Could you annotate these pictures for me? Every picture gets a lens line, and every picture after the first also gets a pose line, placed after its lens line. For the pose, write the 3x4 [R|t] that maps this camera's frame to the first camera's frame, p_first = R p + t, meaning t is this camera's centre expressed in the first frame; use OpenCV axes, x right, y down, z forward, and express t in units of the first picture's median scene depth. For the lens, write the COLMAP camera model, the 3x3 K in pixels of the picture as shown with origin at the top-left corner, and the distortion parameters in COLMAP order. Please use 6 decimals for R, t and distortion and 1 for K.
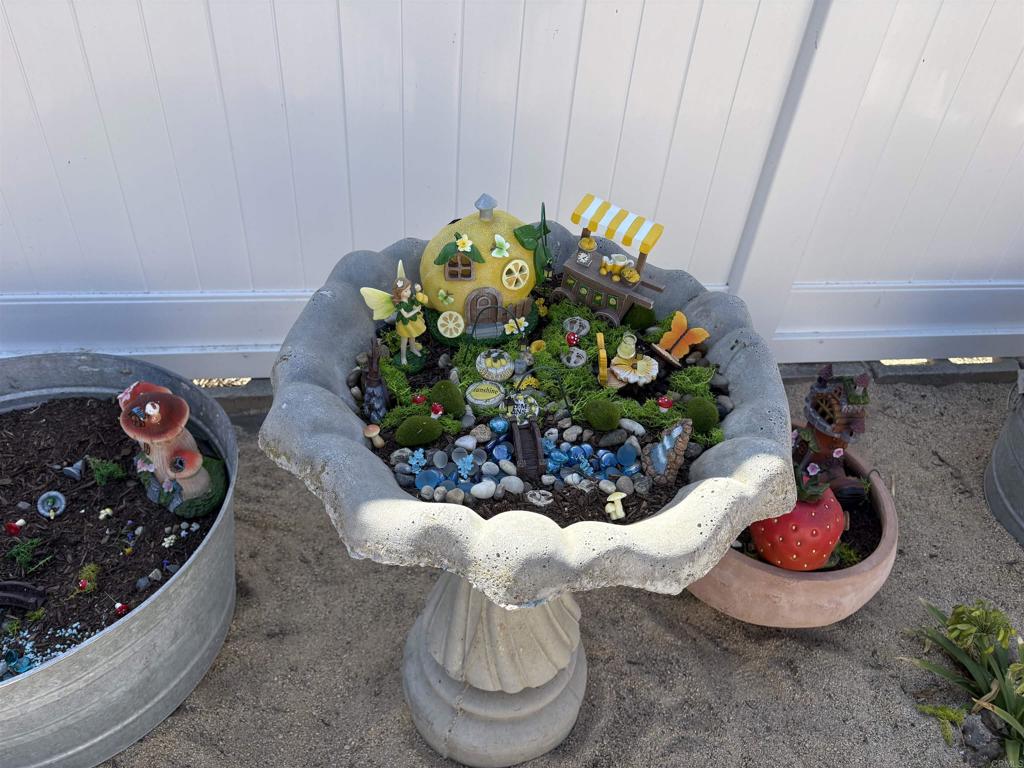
lens RADIAL K [[763.1, 0, 512.1], [0, 763.1, 402.0], [0, 0, 1]] dist [0.007537, -0.002379]
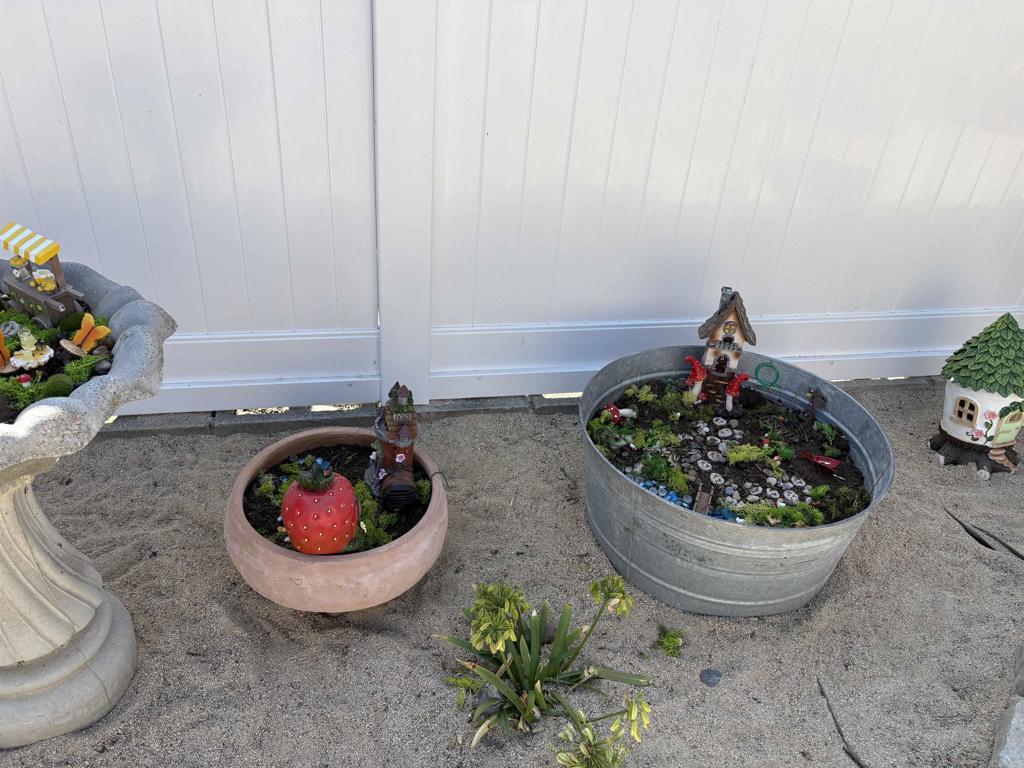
lens RADIAL K [[751.6, 0, 512.0], [0, 751.6, 384.0], [0, 0, 1]] dist [0.001411, -0.016167]
pose [[0.997308, -0.030651, 0.066612, 0.576470], [0.039830, 0.989185, -0.141162, 0.134852], [-0.061565, 0.143435, 0.987743, -0.149440]]
